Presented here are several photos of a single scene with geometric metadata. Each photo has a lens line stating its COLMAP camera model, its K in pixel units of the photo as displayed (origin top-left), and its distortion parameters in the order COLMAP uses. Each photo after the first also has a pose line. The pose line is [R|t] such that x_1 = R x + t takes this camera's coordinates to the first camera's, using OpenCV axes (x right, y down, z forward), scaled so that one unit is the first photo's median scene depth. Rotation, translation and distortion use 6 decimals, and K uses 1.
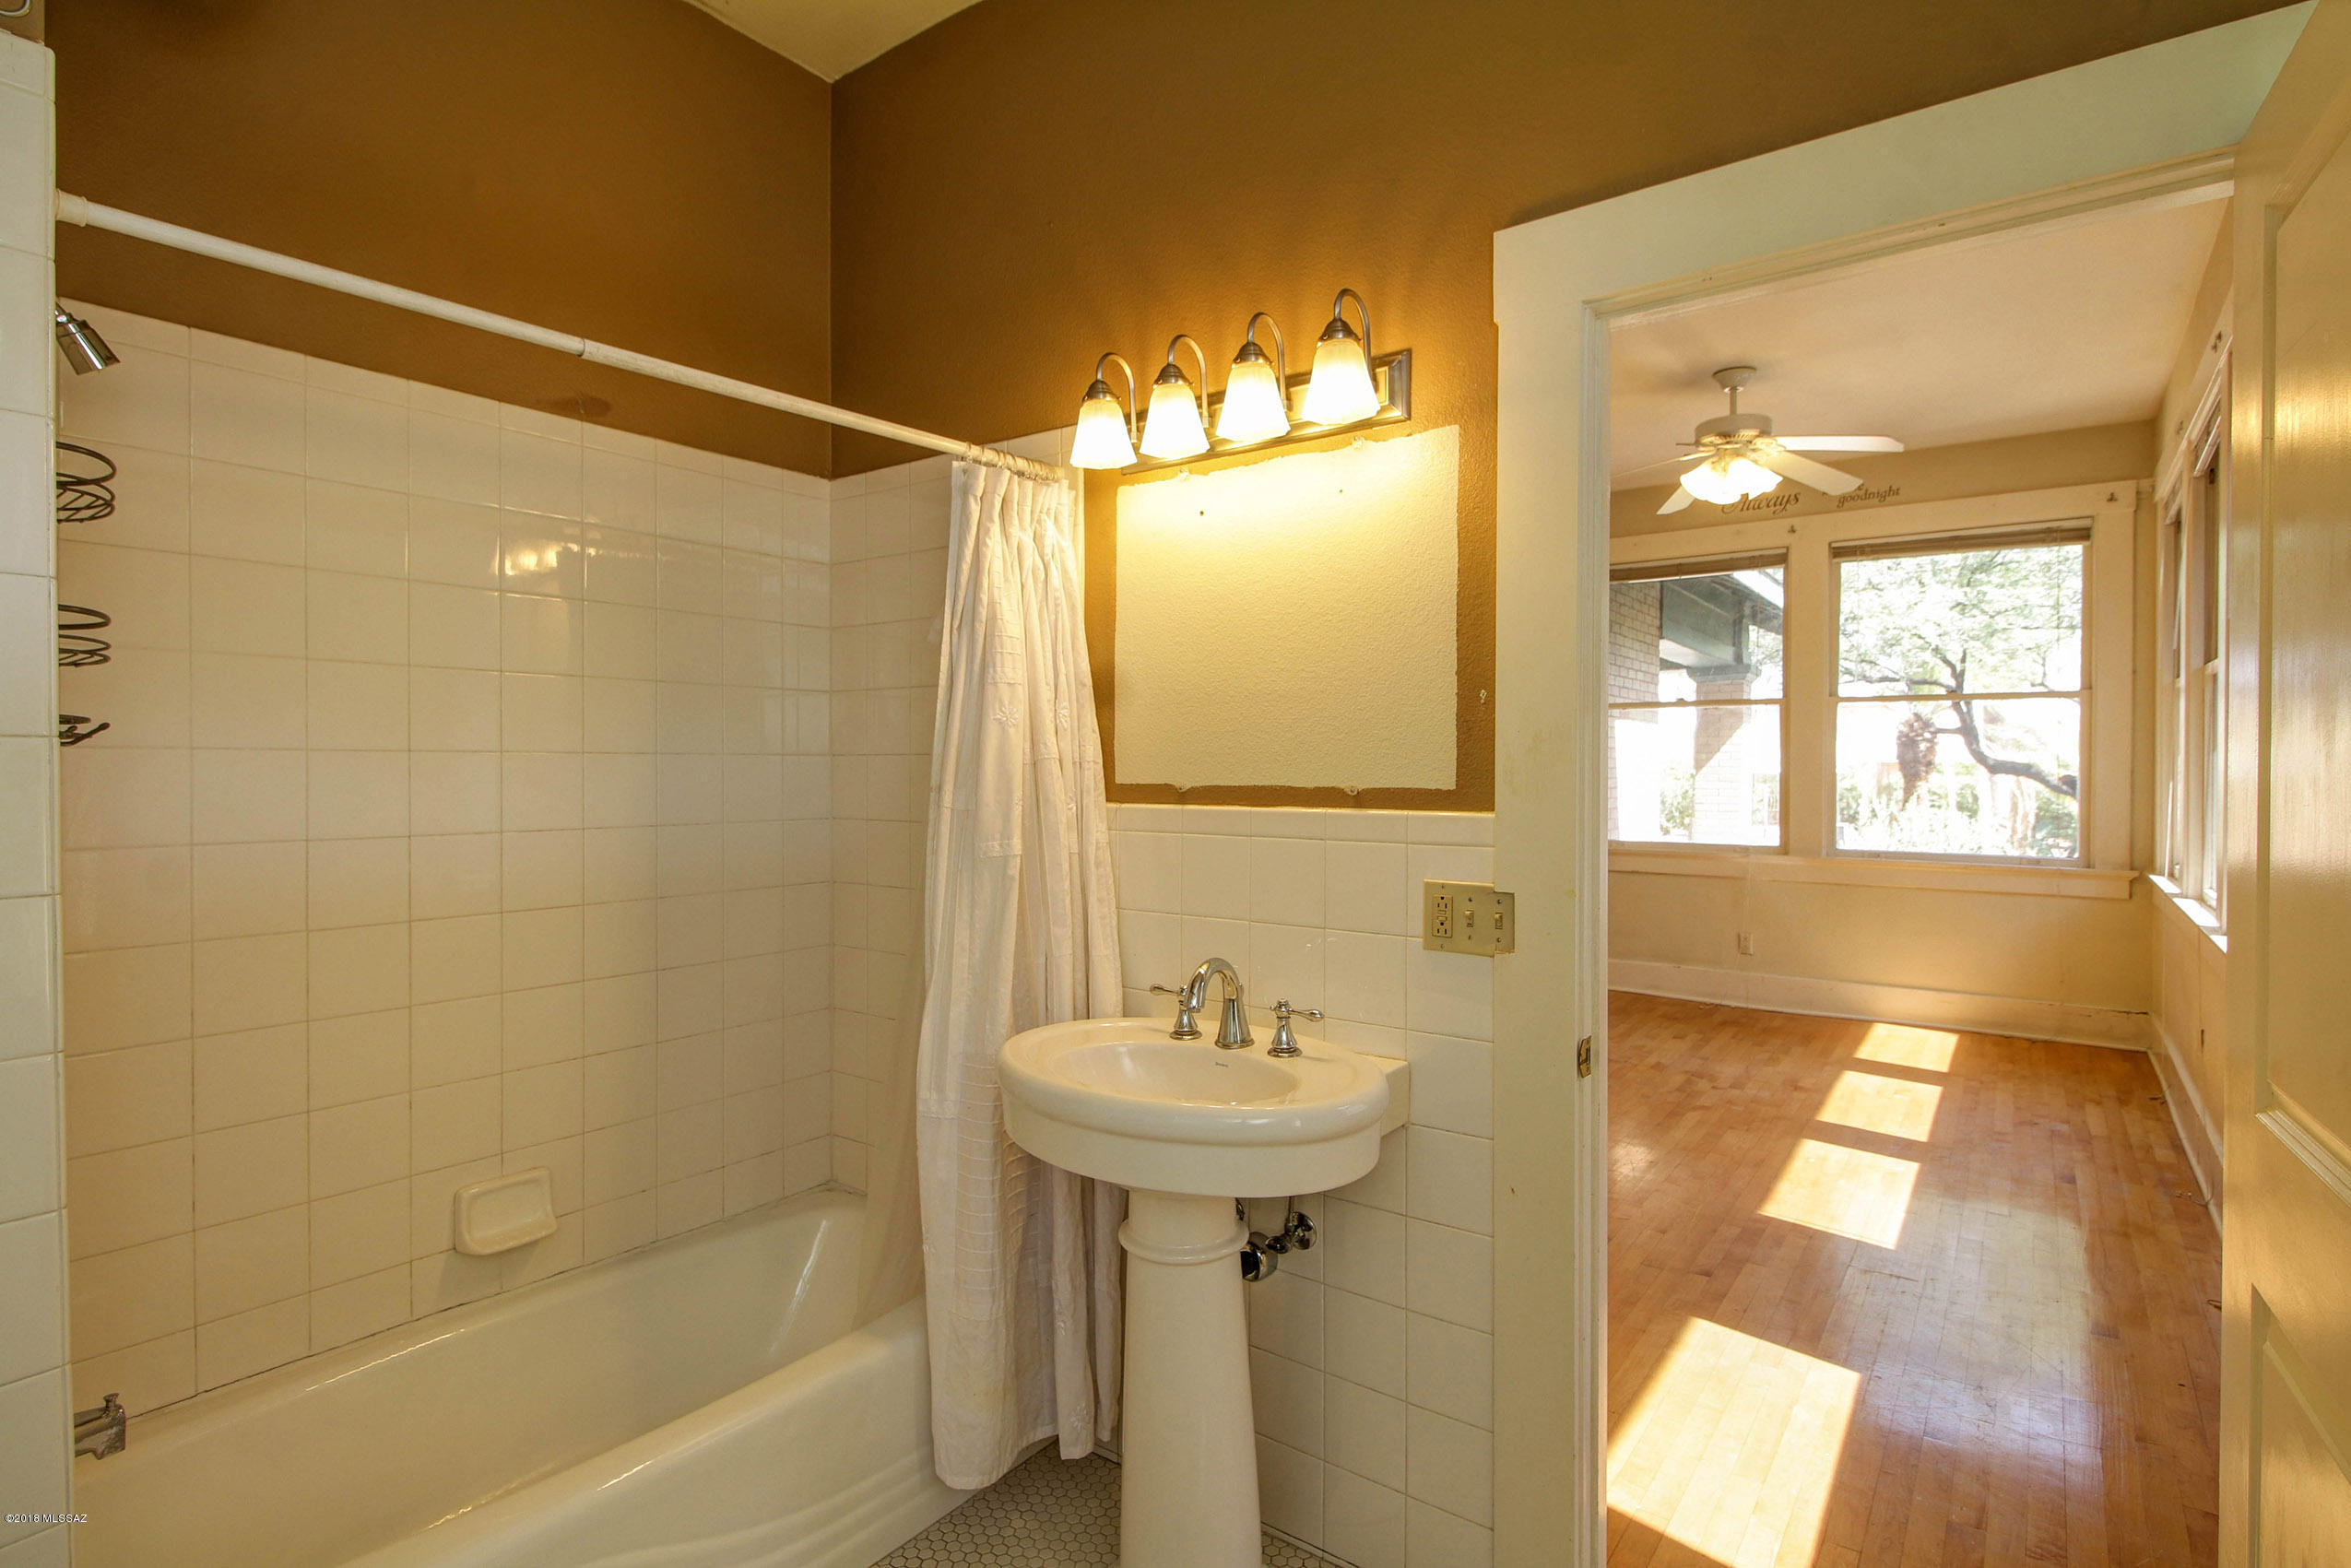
lens RADIAL K [[1159.1, 0, 1169.9], [0, 1159.1, 779.0], [0, 0, 1]] dist [-0.000864, -0.000405]
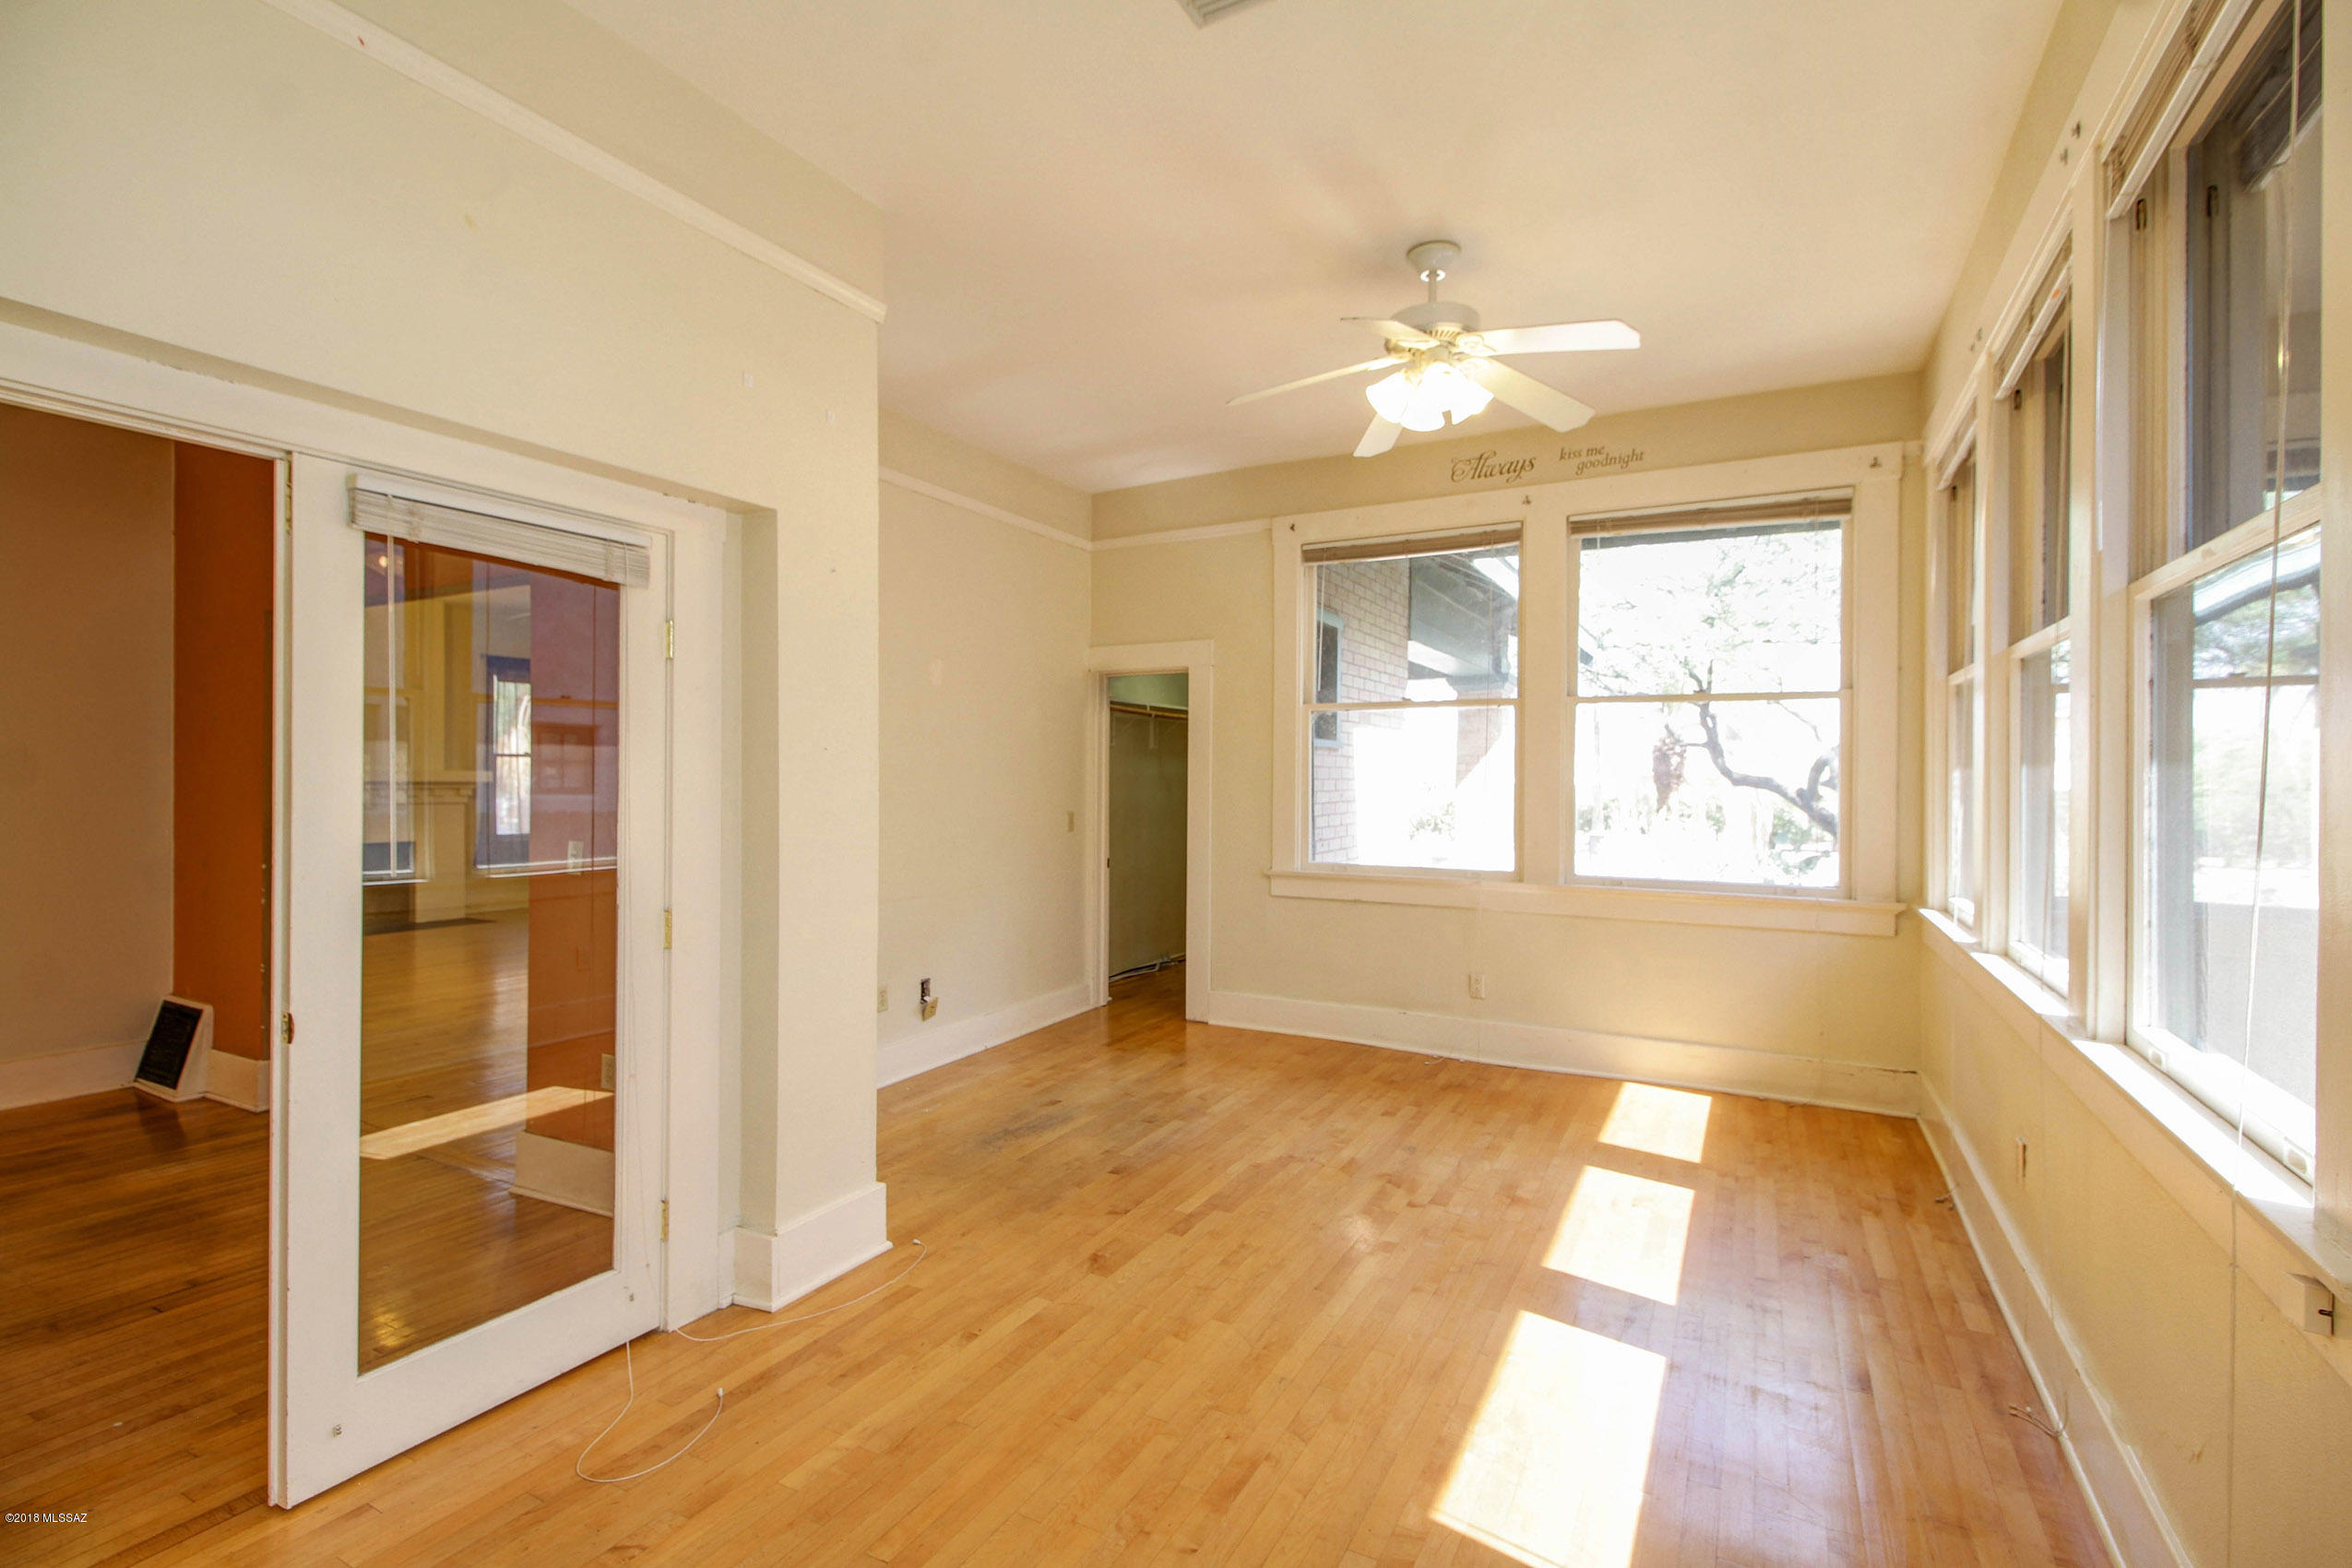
lens RADIAL K [[1079.5, 0, 1176.1], [0, 1079.5, 779.4], [0, 0, 1]] dist [0.009501, -0.002375]
pose [[0.989696, 0.004233, 0.143122, 0.191365], [-0.003035, 0.999958, -0.008591, -0.002536], [-0.143152, 0.008068, 0.989668, 0.285839]]
